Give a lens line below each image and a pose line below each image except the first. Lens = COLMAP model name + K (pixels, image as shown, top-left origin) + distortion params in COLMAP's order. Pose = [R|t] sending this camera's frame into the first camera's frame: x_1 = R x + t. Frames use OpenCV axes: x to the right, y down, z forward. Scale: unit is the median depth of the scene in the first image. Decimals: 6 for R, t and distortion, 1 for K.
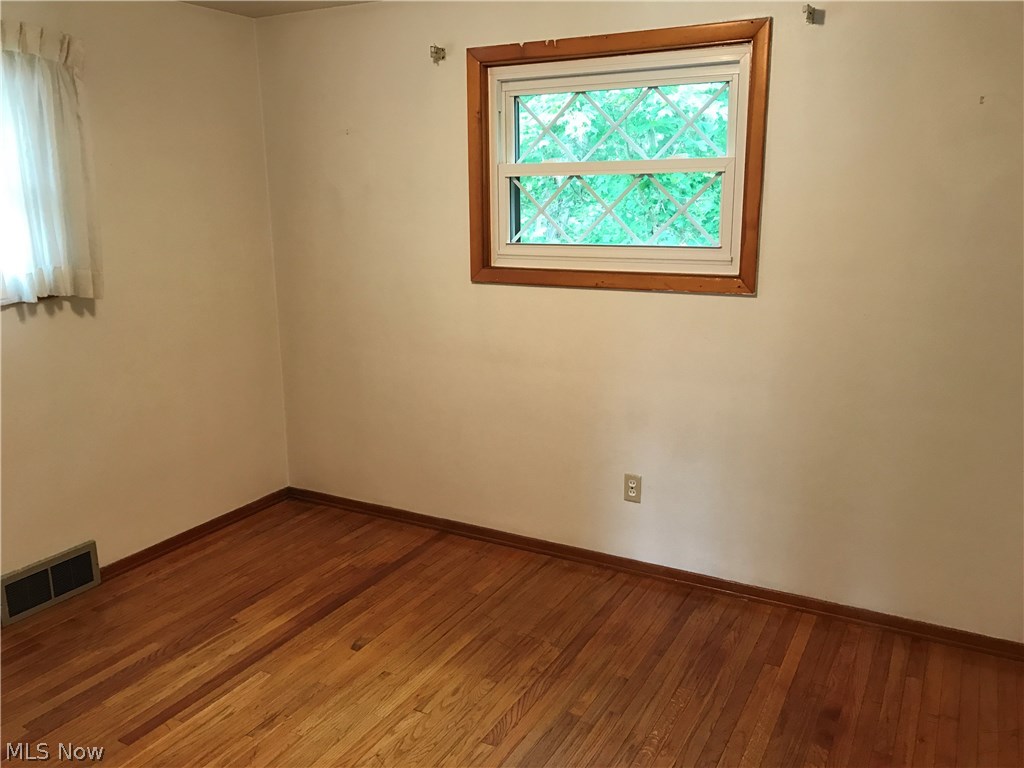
lens RADIAL K [[844.1, 0, 512.2], [0, 844.1, 384.5], [0, 0, 1]] dist [0.000171, 0.008831]
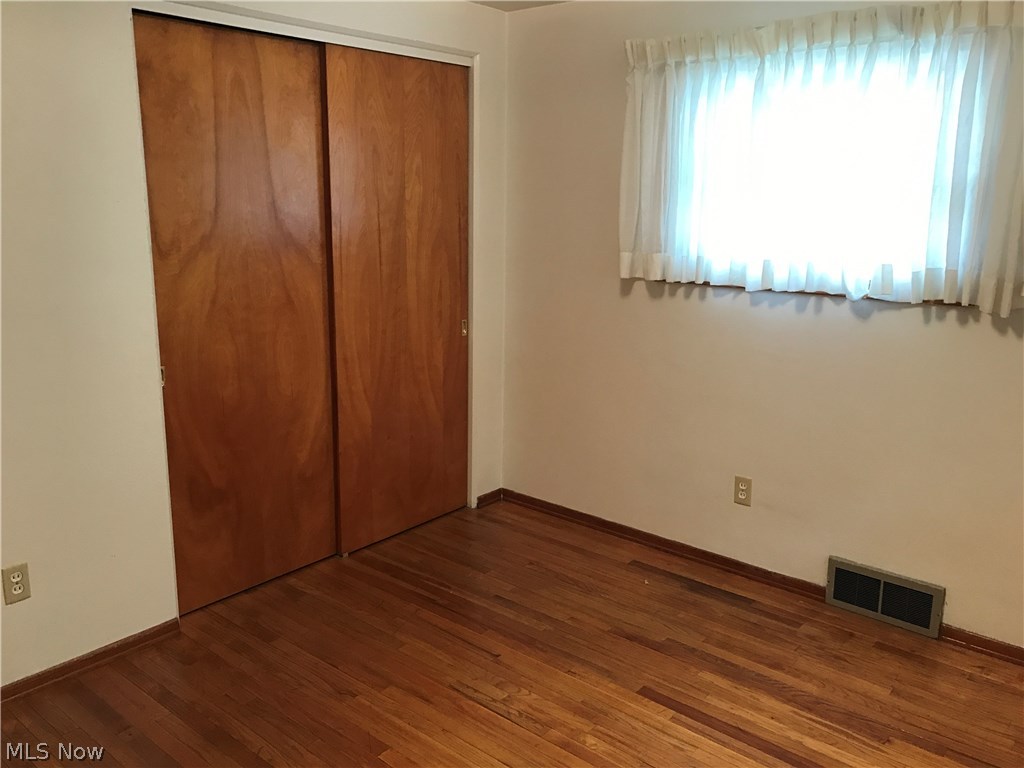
lens RADIAL K [[844.1, 0, 510.5], [0, 844.1, 386.7], [0, 0, 1]] dist [0.000171, 0.008831]
pose [[-0.232308, 0.220910, -0.947223, 0.463764], [-0.223388, 0.935715, 0.273013, -0.177278], [0.946642, 0.275021, -0.168025, 0.815762]]
